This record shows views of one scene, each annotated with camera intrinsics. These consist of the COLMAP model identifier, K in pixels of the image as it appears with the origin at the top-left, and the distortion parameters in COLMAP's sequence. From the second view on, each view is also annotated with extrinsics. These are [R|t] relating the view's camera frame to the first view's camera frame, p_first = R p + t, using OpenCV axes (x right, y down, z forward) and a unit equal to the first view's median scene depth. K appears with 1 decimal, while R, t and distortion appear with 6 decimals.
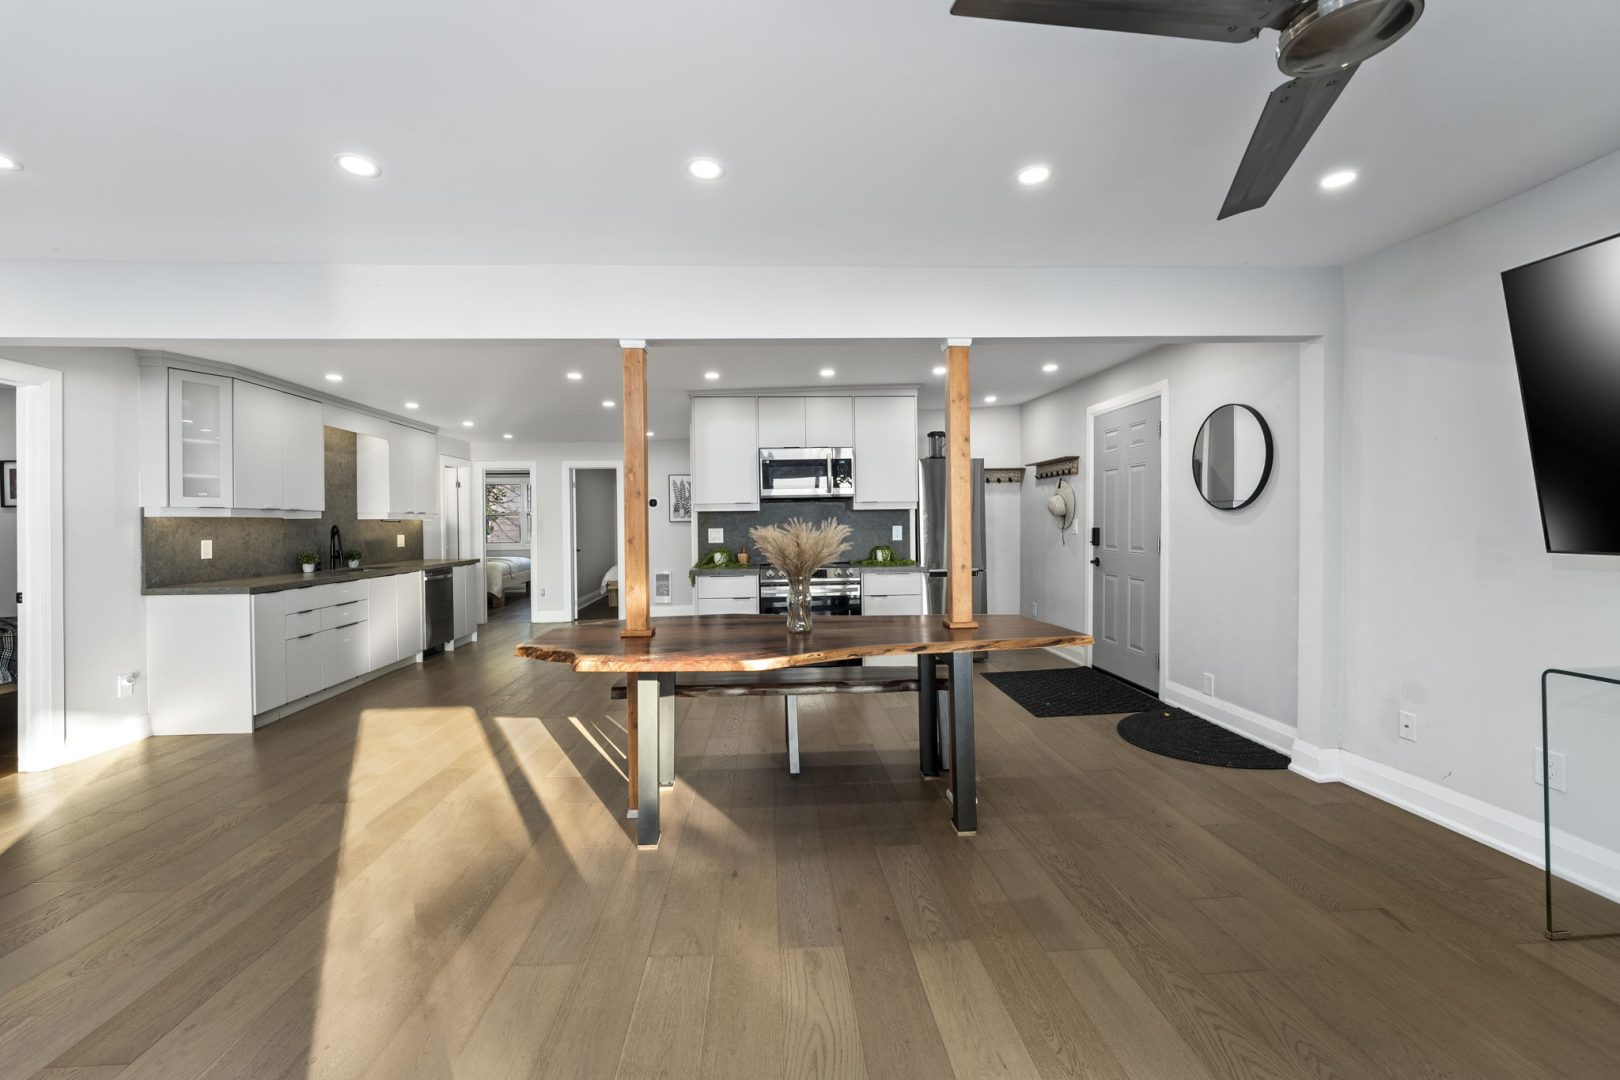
lens RADIAL K [[662.3, 0, 808.8], [0, 662.3, 528.6], [0, 0, 1]] dist [0.000841, 0.000238]
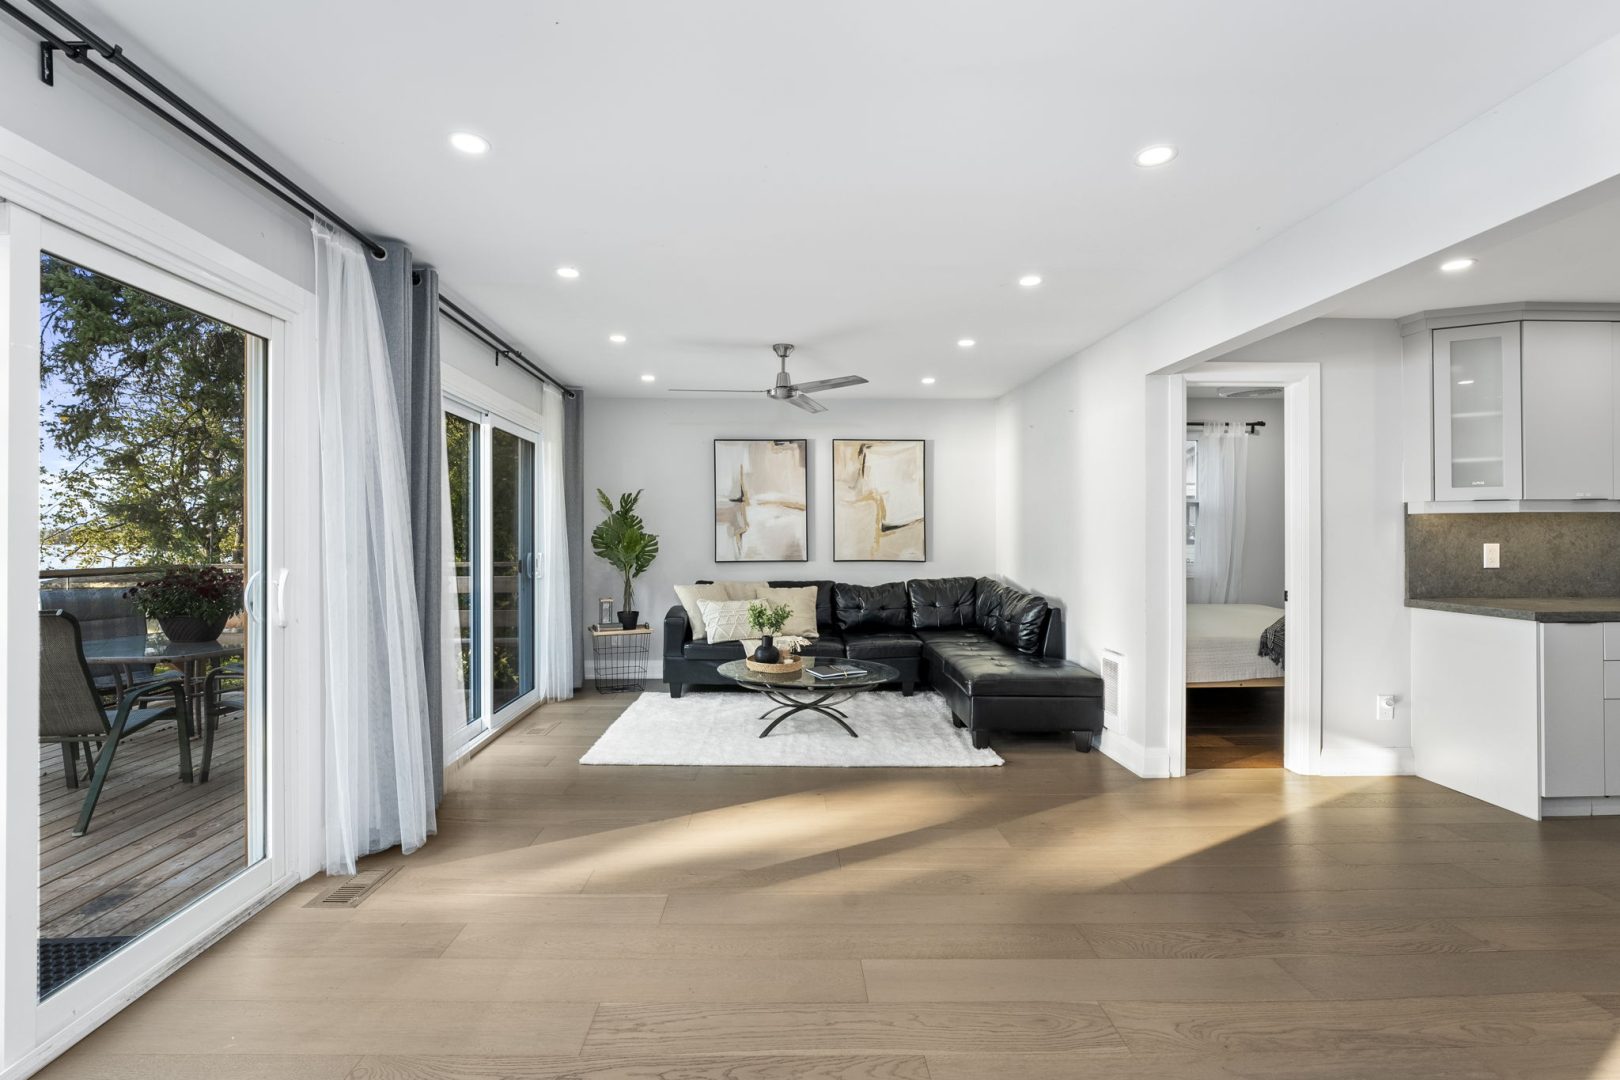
lens RADIAL K [[711.4, 0, 797.6], [0, 711.4, 531.0], [0, 0, 1]] dist [0.000476, 0.000063]
pose [[-0.028462, 0.003017, -0.999590, -0.069453], [-0.004991, 0.999983, 0.003161, 0.004971], [0.999582, 0.005079, -0.028446, 0.240291]]
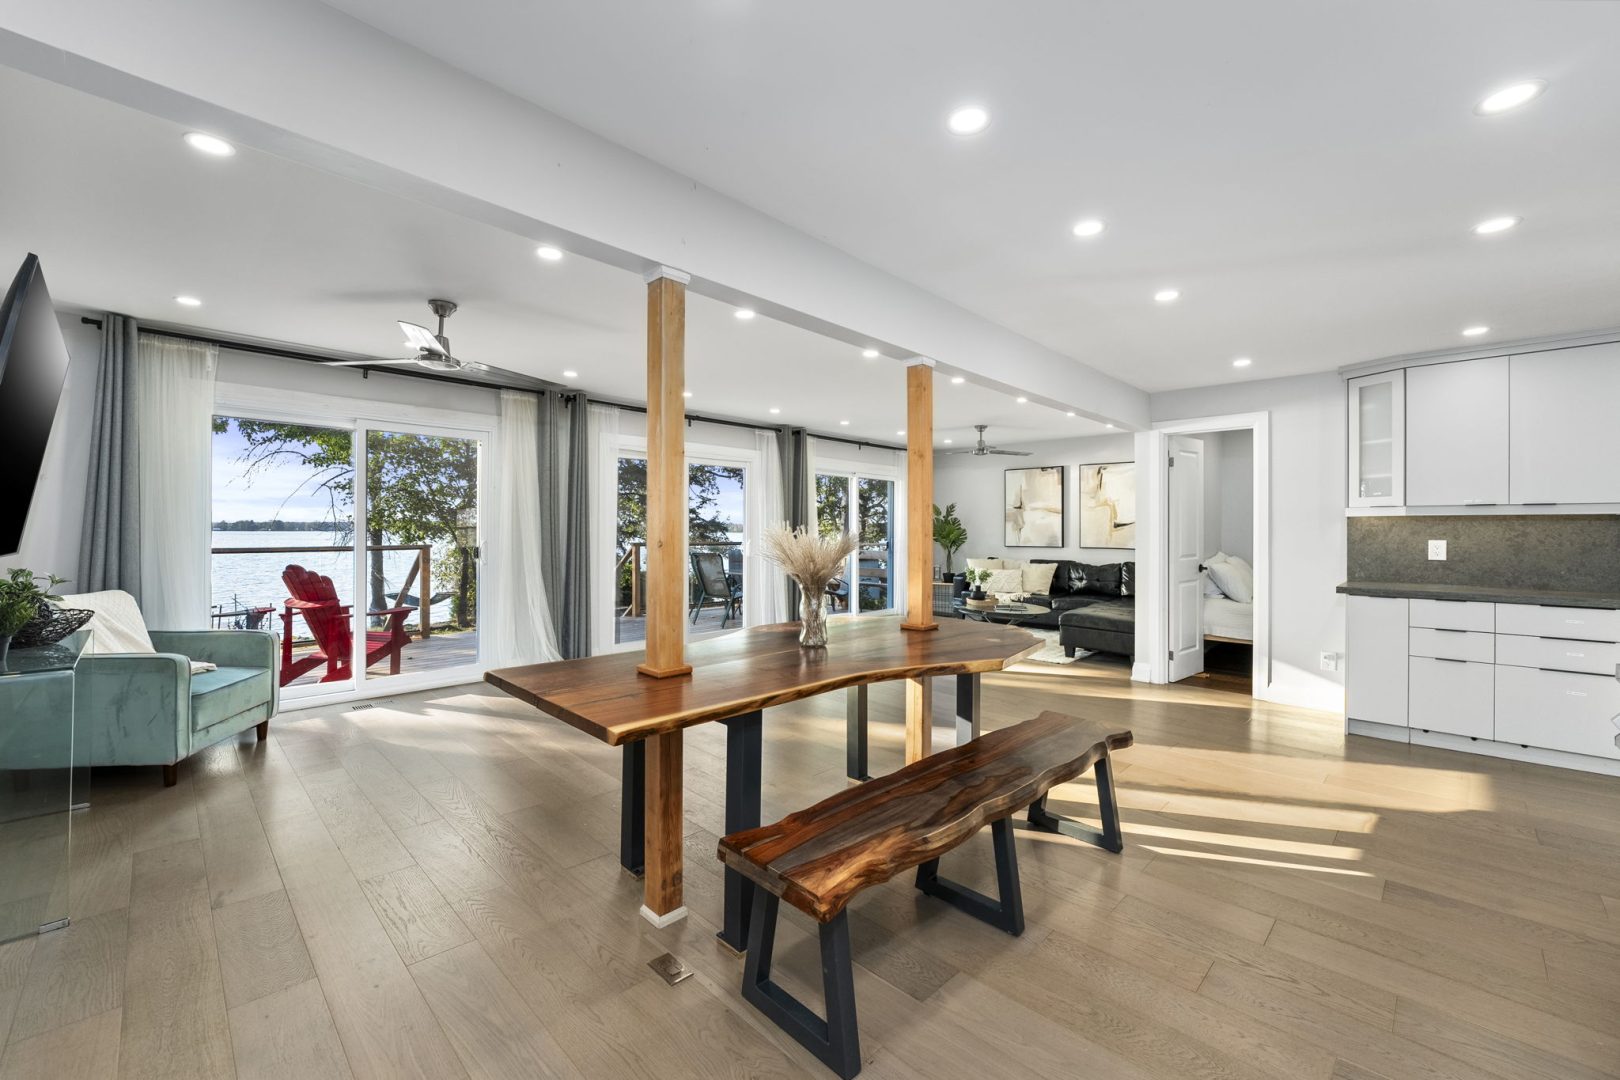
lens RADIAL K [[662.3, 0, 797.6], [0, 662.3, 527.7], [0, 0, 1]] dist [0.000841, 0.000238]
pose [[-0.746419, 0.005437, -0.665454, 0.426004], [-0.002208, 0.999941, 0.010647, -0.008745], [0.665473, 0.009416, -0.746363, 1.185679]]
